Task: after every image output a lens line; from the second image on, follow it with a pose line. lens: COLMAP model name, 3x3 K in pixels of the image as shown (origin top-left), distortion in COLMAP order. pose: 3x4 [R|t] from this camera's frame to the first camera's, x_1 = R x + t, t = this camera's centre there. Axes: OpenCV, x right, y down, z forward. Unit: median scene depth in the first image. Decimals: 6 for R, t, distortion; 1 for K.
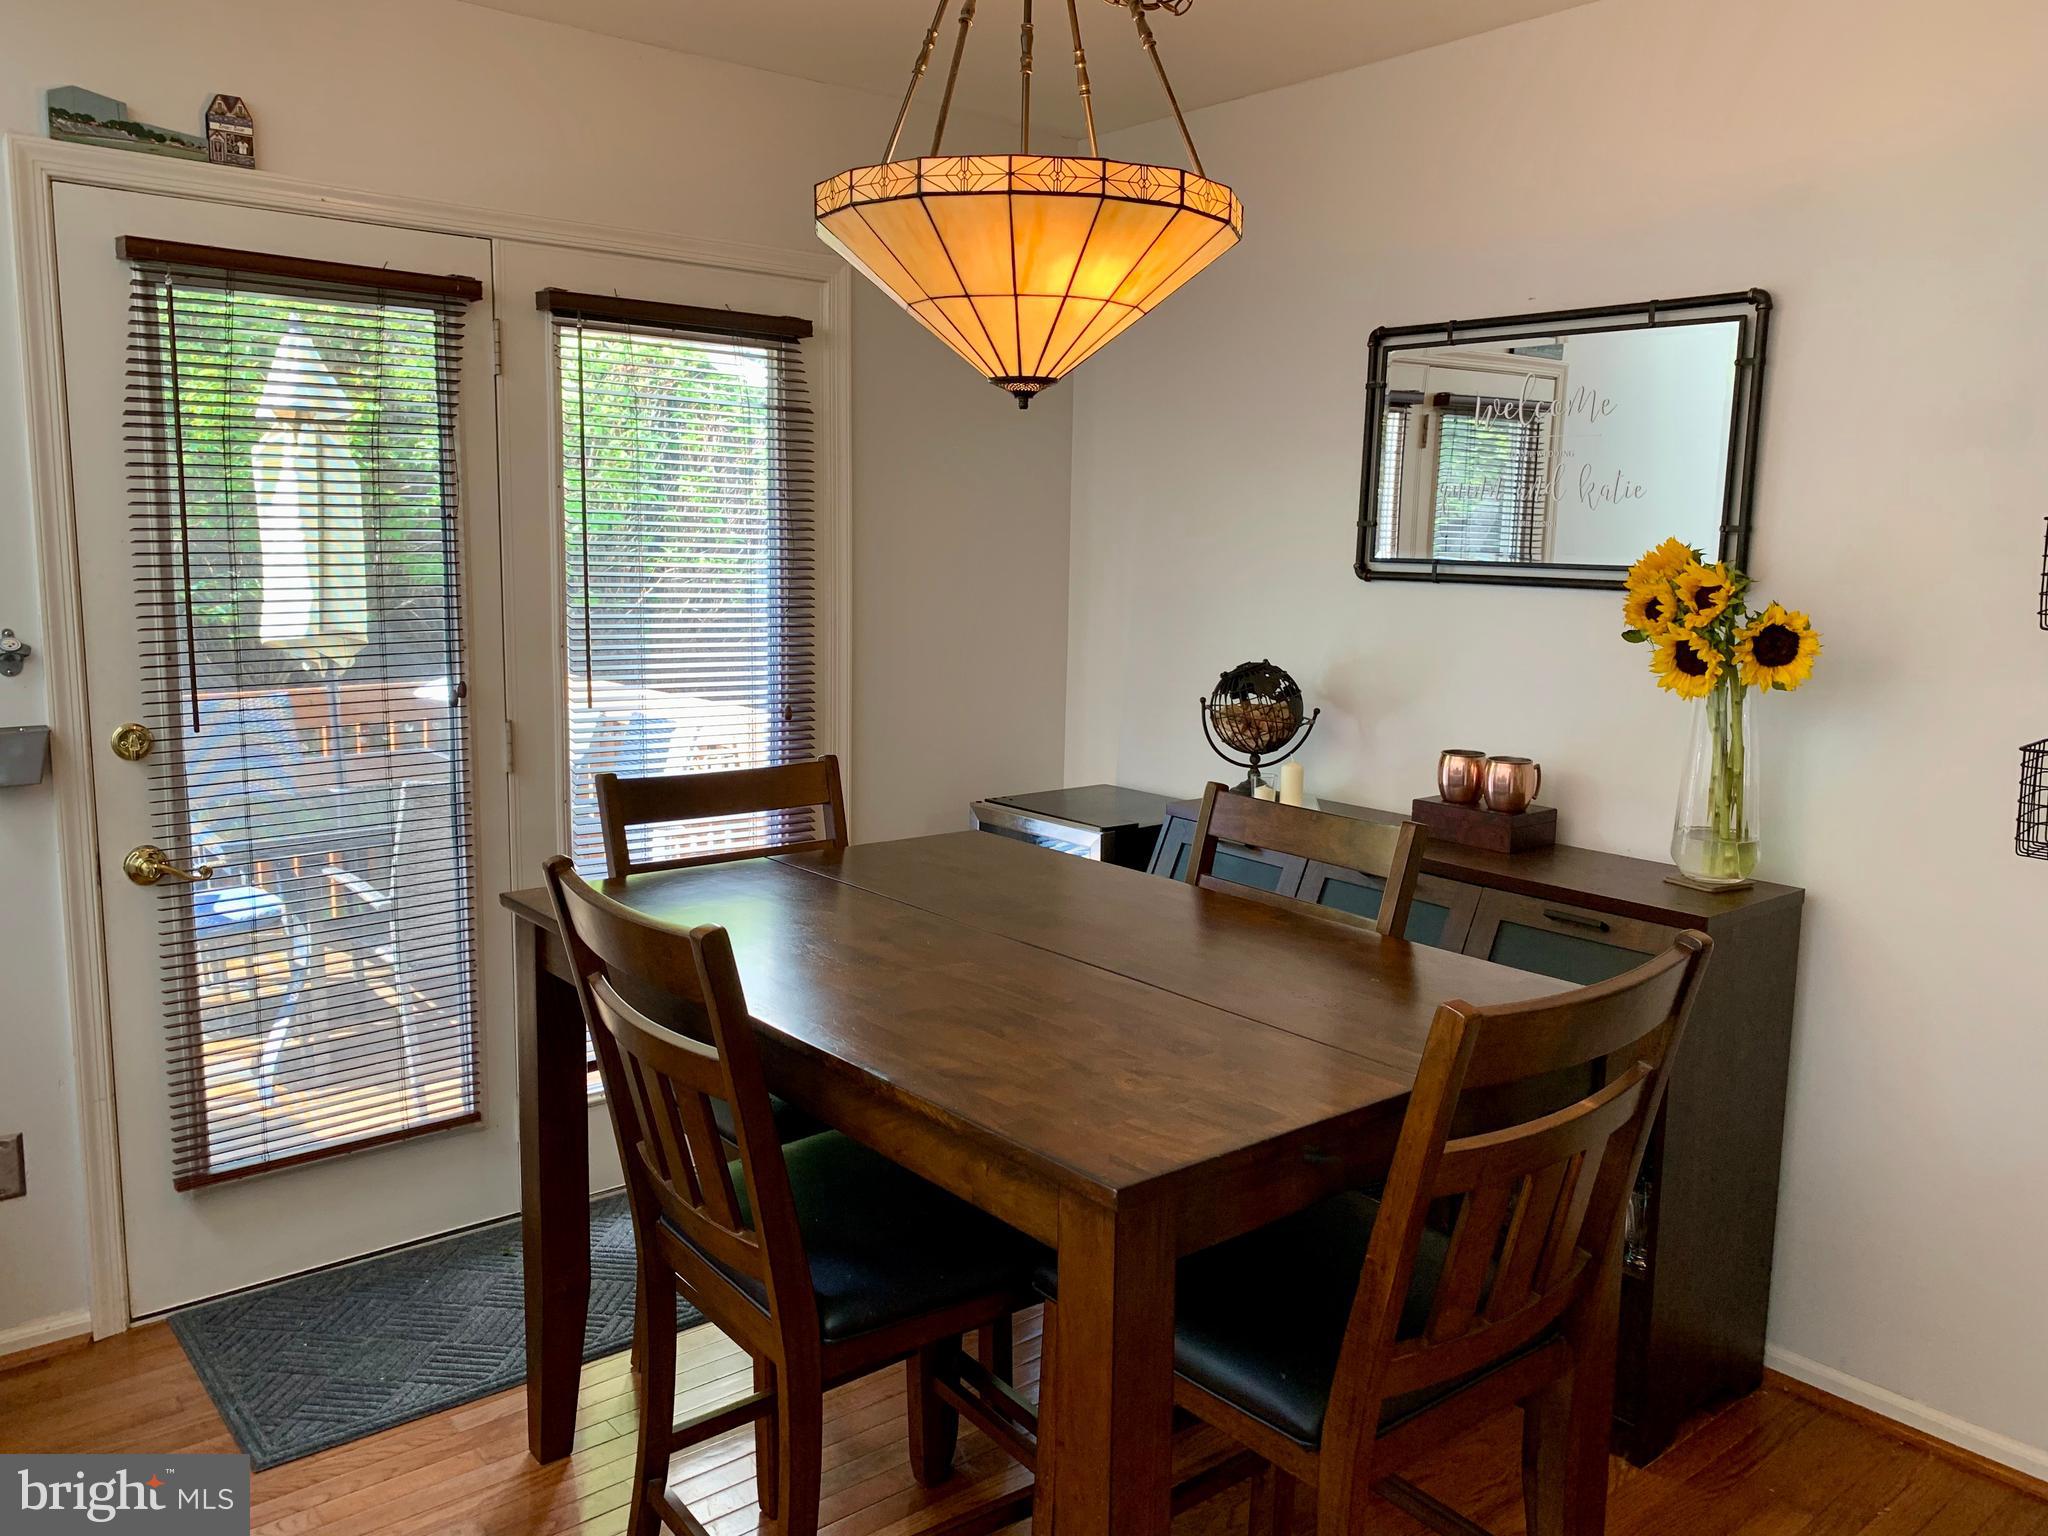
lens RADIAL K [[1585.4, 0, 1035.7], [0, 1585.4, 764.0], [0, 0, 1]] dist [0.040102, -0.053588]
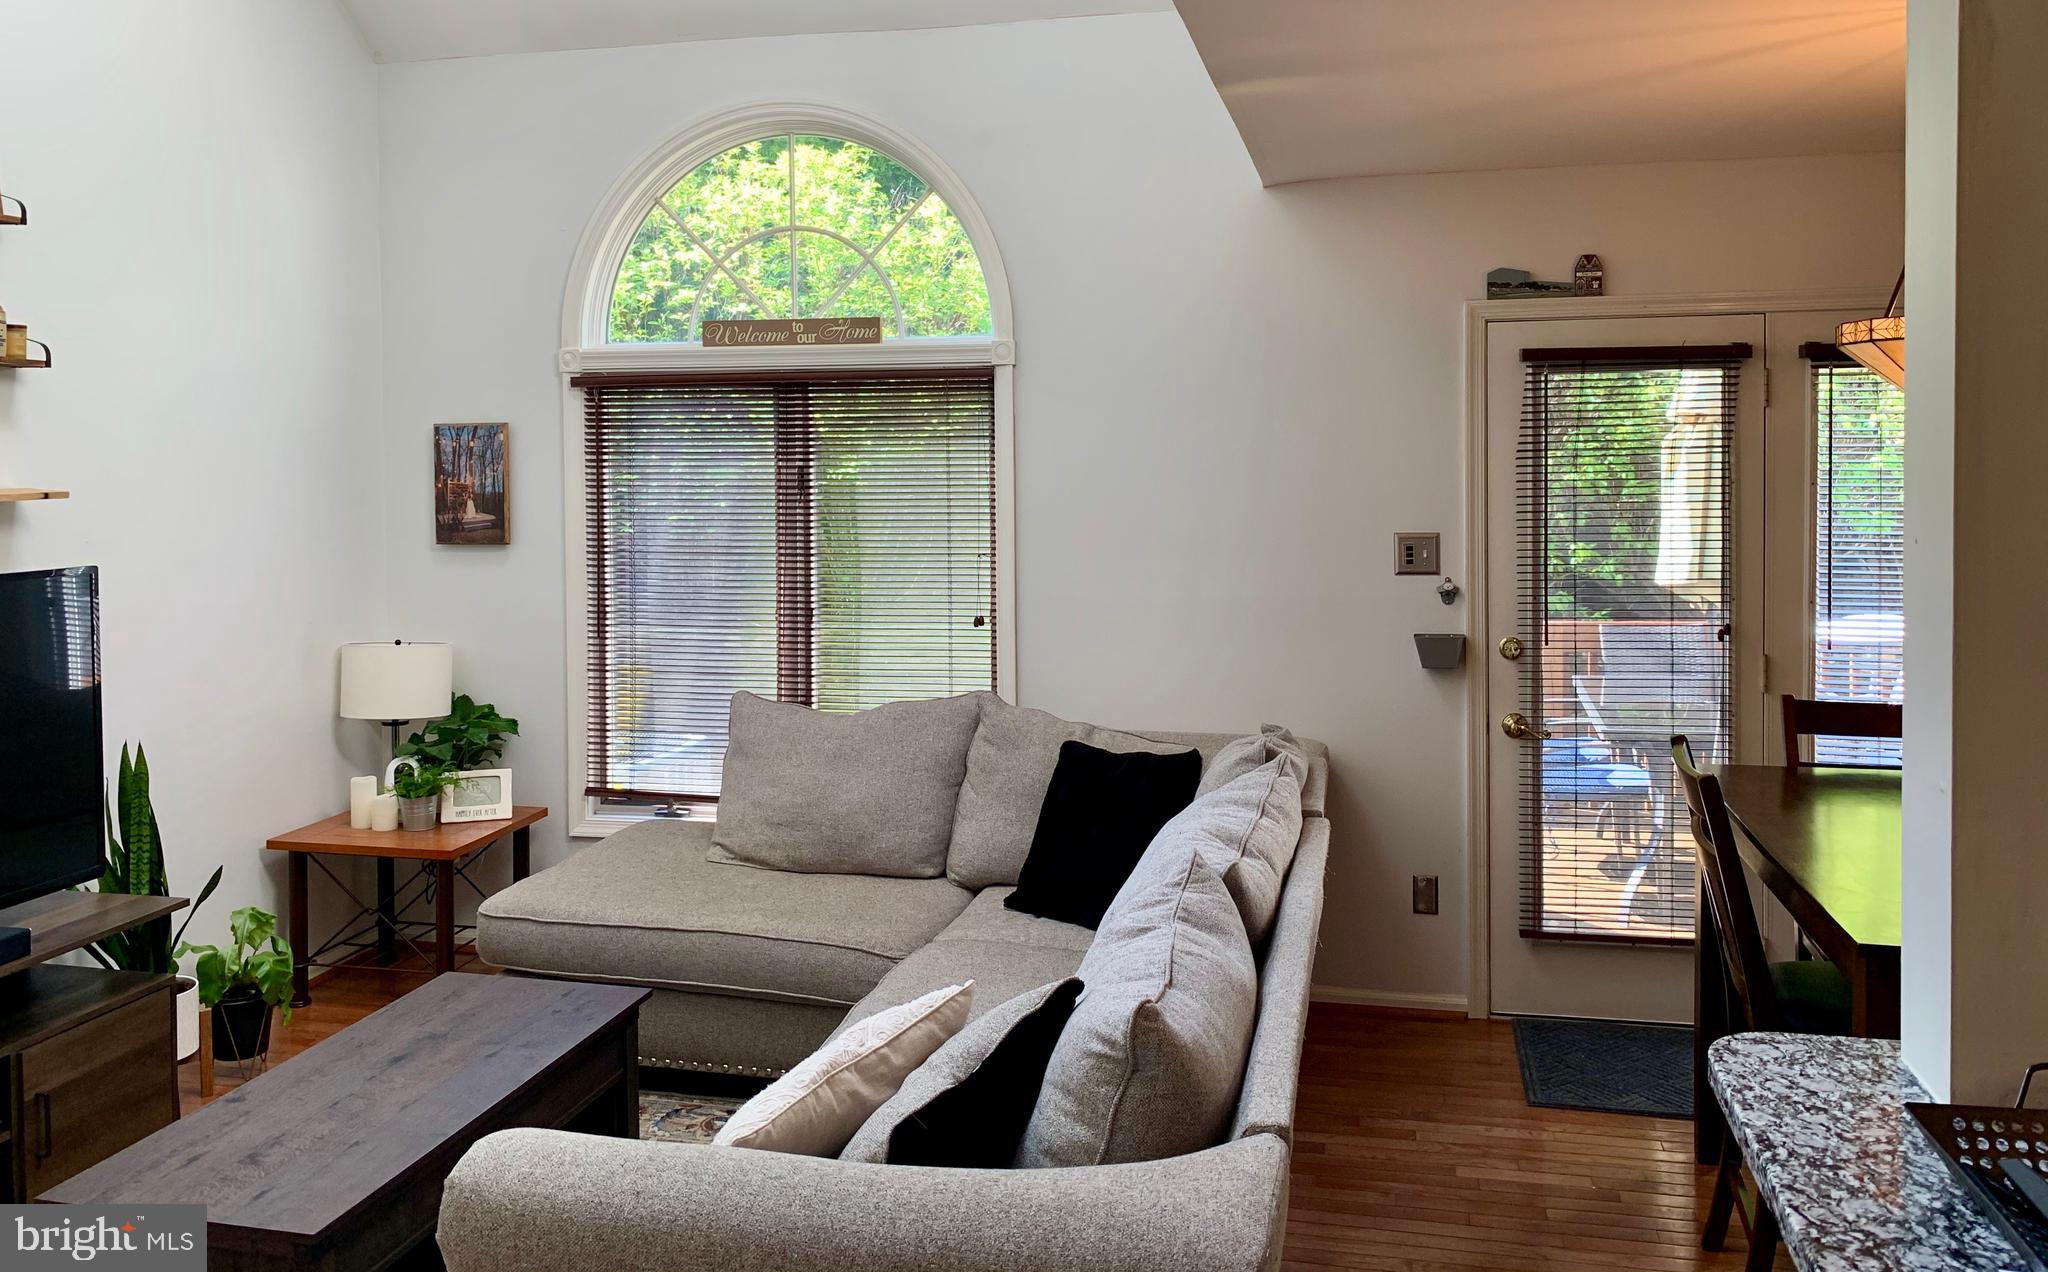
lens RADIAL K [[1594.7, 0, 1045.6], [0, 1594.7, 490.7], [0, 0, 1]] dist [0.044051, -0.074432]
pose [[0.614544, -0.004727, -0.788868, 0.427702], [-0.093830, 0.992446, -0.079042, 0.000261], [0.783282, 0.122594, 0.609458, -0.386675]]
